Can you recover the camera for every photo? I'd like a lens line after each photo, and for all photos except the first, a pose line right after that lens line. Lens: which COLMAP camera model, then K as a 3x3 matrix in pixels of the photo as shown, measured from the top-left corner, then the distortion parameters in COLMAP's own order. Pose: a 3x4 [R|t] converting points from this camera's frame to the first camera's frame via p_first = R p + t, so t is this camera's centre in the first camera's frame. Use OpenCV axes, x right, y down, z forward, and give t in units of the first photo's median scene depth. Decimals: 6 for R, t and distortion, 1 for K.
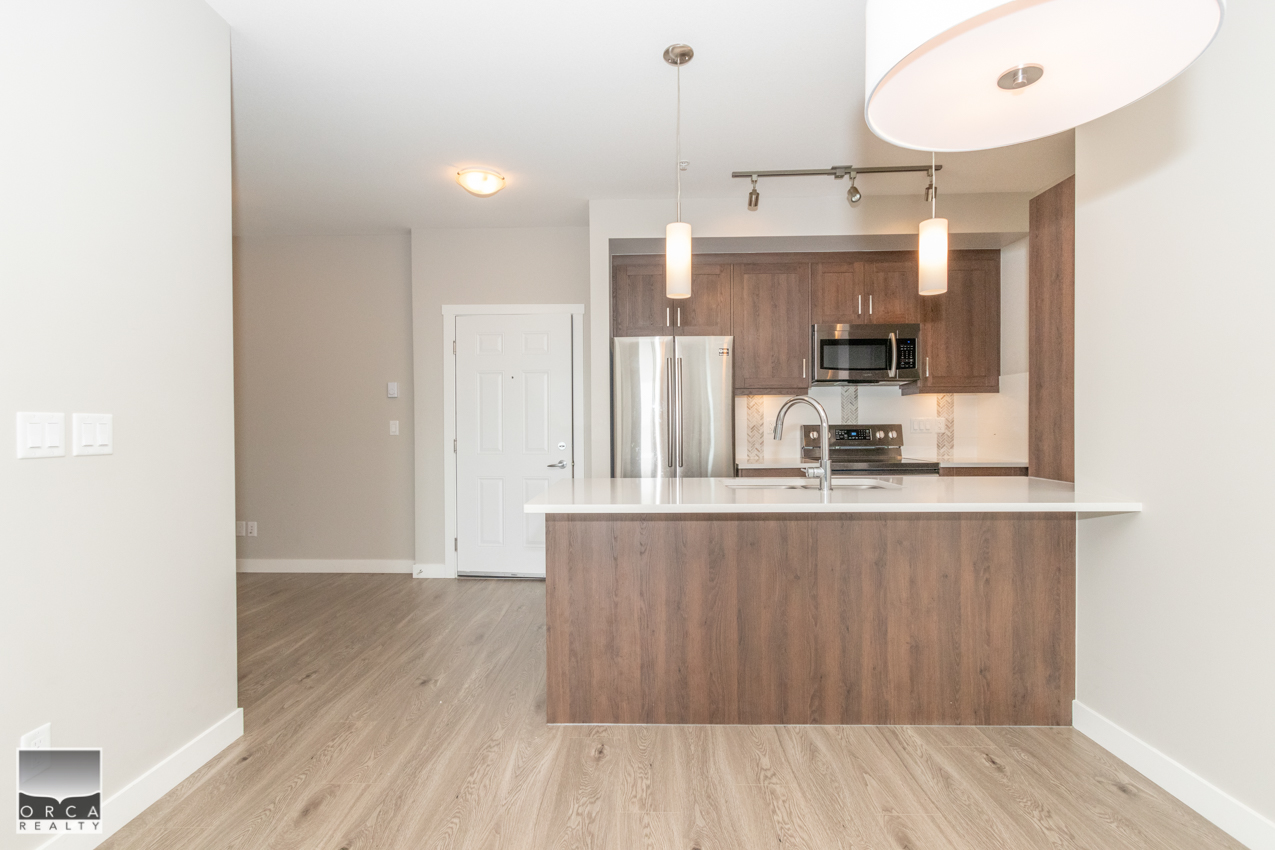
lens RADIAL K [[583.5, 0, 629.9], [0, 583.5, 438.7], [0, 0, 1]] dist [0.008421, -0.002674]
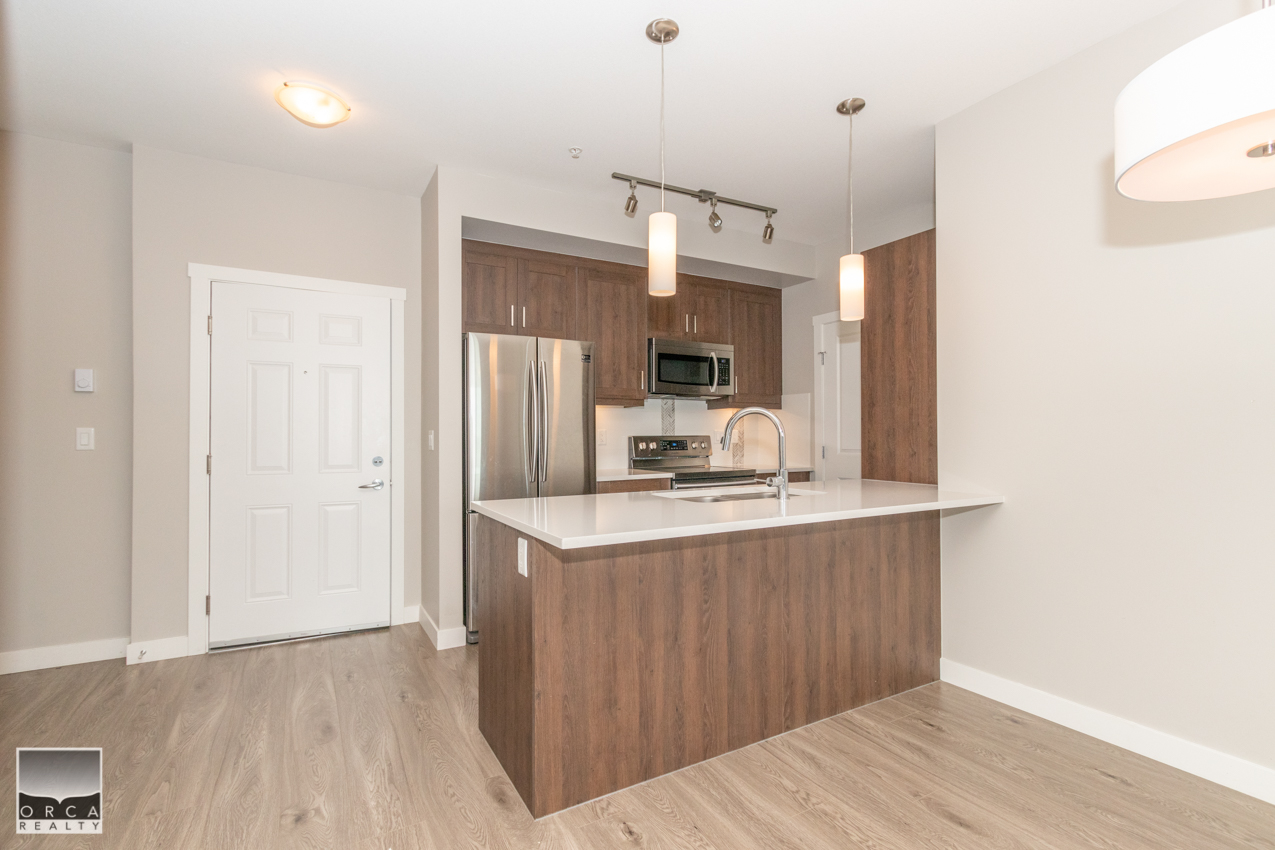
lens RADIAL K [[583.5, 0, 648.8], [0, 583.5, 435.5], [0, 0, 1]] dist [0.008421, -0.002674]
pose [[0.858888, 0.003432, 0.512152, -0.336201], [0.008933, 0.999725, -0.021680, -0.003246], [-0.512085, 0.023195, 0.858621, 0.198252]]
